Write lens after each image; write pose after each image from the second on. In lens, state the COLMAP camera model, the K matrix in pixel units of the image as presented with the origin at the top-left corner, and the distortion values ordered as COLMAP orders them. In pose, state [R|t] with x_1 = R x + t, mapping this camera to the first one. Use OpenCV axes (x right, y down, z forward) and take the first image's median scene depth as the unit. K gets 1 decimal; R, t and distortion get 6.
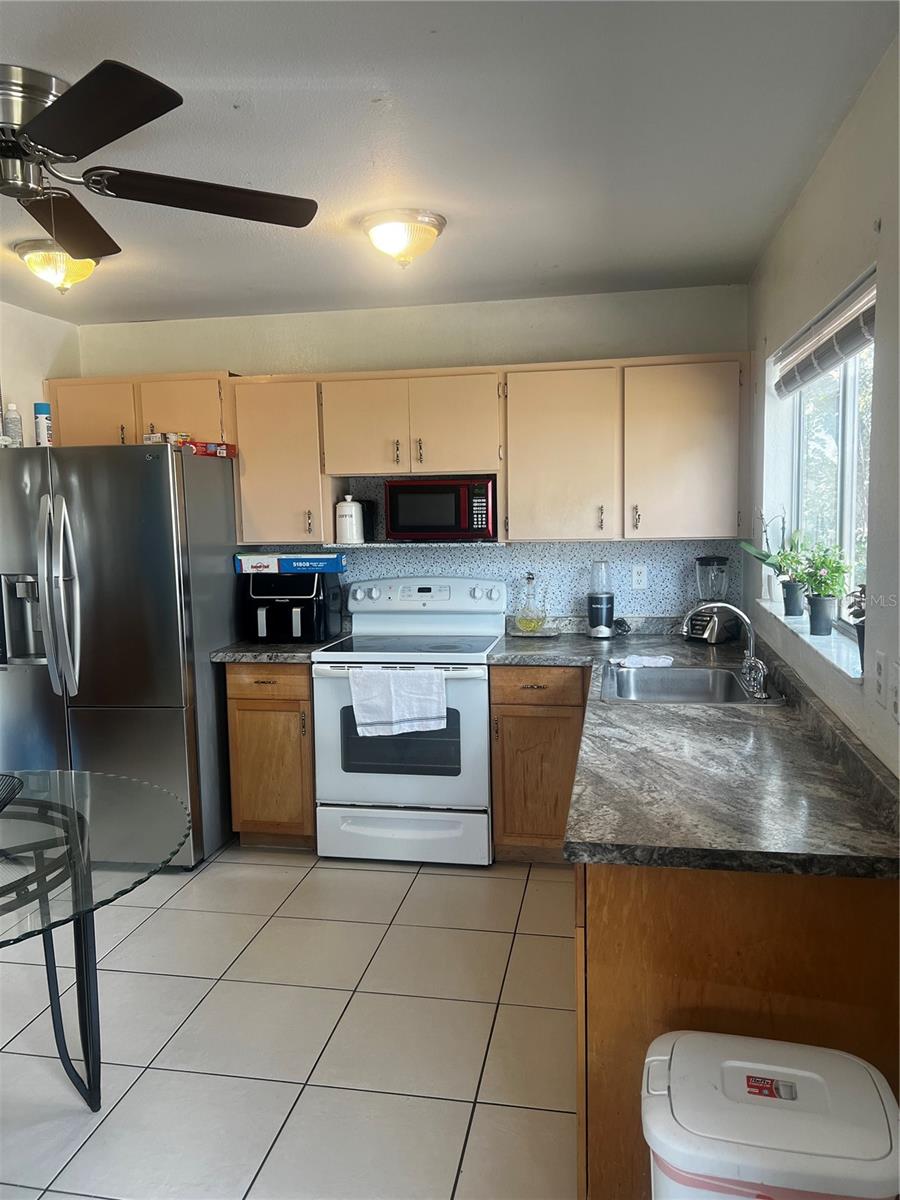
lens RADIAL K [[910.2, 0, 445.3], [0, 910.2, 606.2], [0, 0, 1]] dist [0.061992, -0.062308]
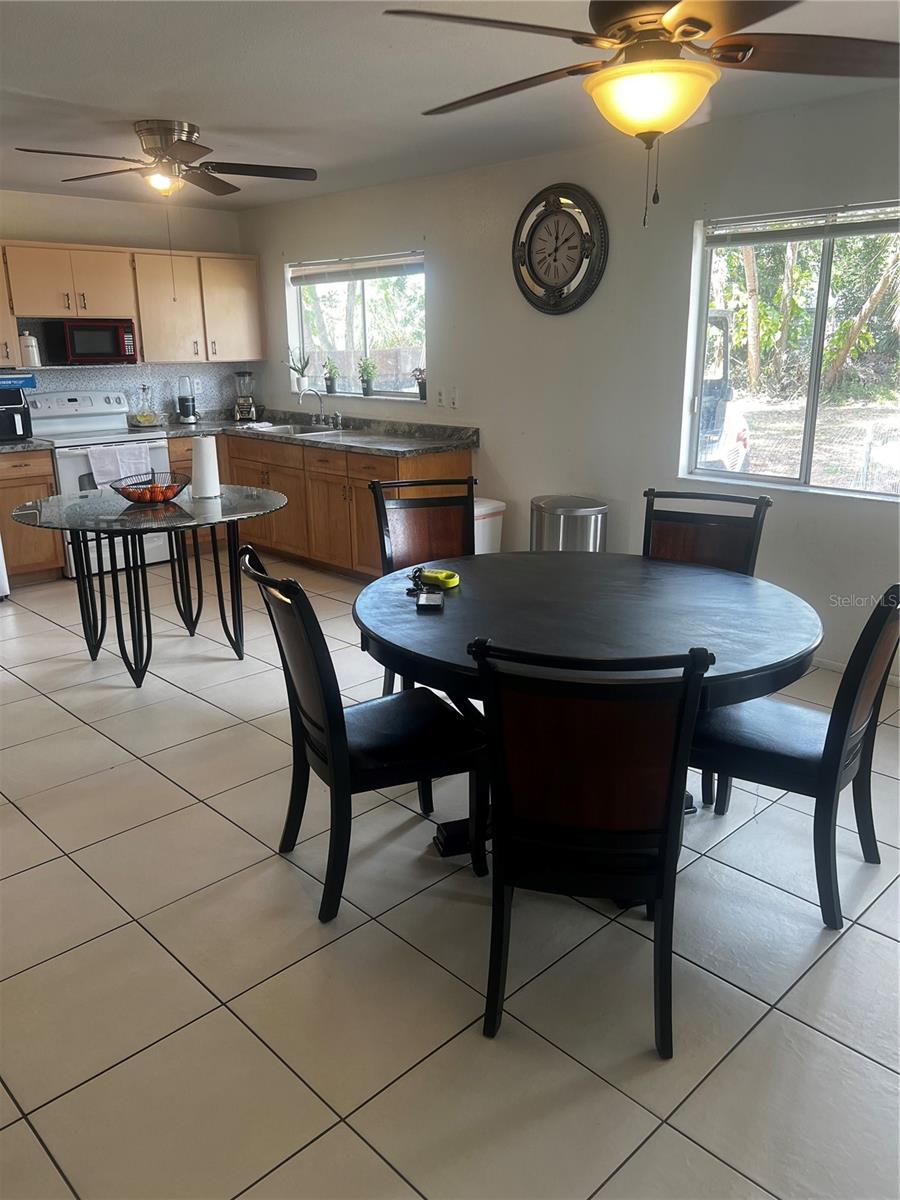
lens RADIAL K [[910.2, 0, 453.9], [0, 910.2, 600.1], [0, 0, 1]] dist [0.061992, -0.062308]
pose [[0.571590, -0.215066, 0.791854, -0.979144], [0.098603, 0.976050, 0.193918, 0.074748], [-0.814594, -0.032762, 0.579106, -0.386590]]
